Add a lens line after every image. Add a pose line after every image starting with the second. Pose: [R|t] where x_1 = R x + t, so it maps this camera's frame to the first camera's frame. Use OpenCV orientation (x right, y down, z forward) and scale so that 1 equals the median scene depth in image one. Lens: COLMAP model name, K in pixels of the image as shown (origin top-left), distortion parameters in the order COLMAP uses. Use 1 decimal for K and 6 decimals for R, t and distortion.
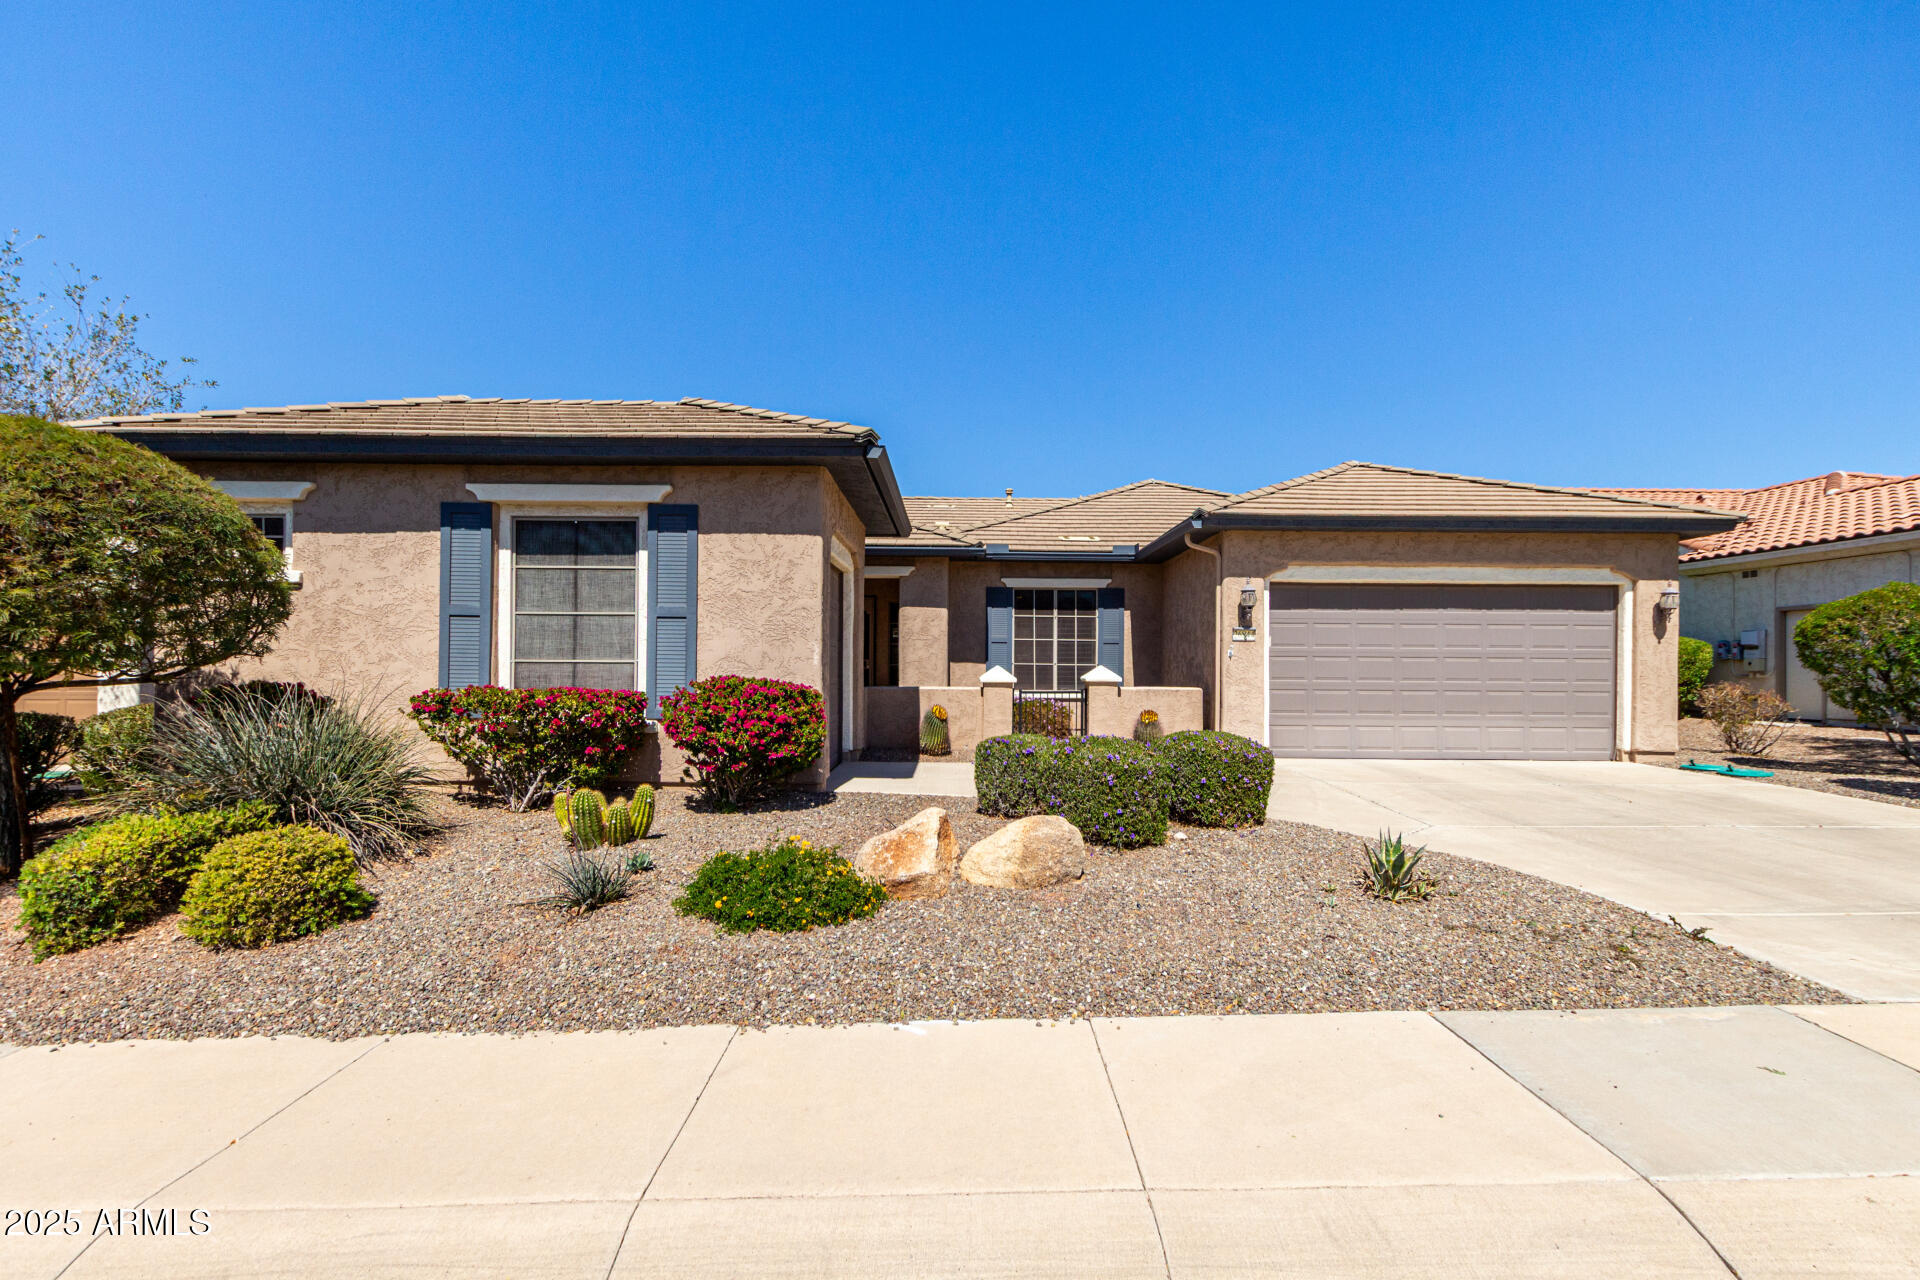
lens RADIAL K [[882.2, 0, 967.3], [0, 882.2, 649.0], [0, 0, 1]] dist [0.005540, 0.000043]
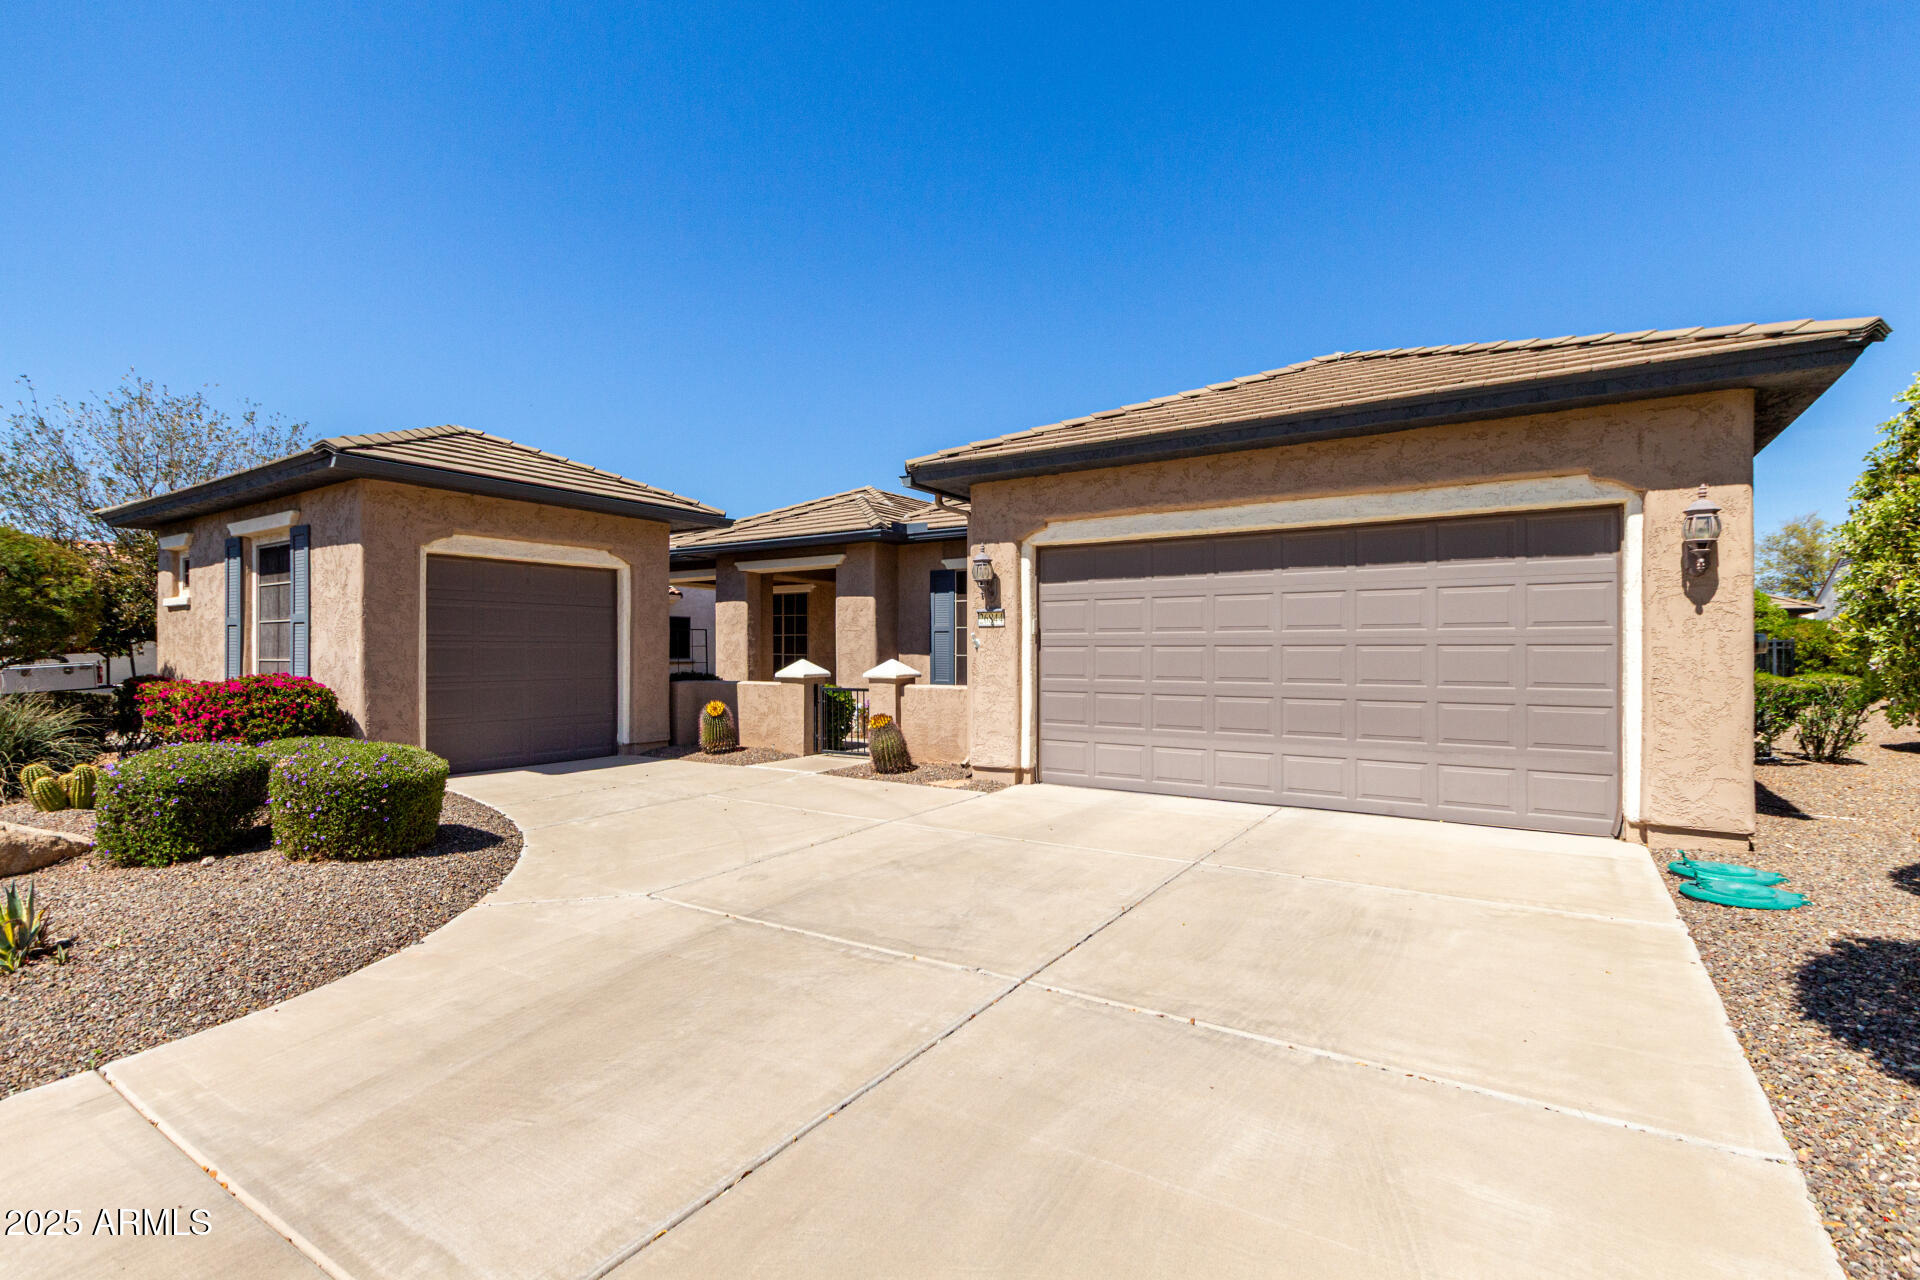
lens RADIAL K [[882.2, 0, 958.2], [0, 882.2, 640.0], [0, 0, 1]] dist [0.005540, 0.000043]
pose [[0.828753, -0.014420, -0.559428, 0.713613], [0.016967, 0.999856, -0.000636, 0.002093], [0.559357, -0.008965, 0.828879, 0.351097]]
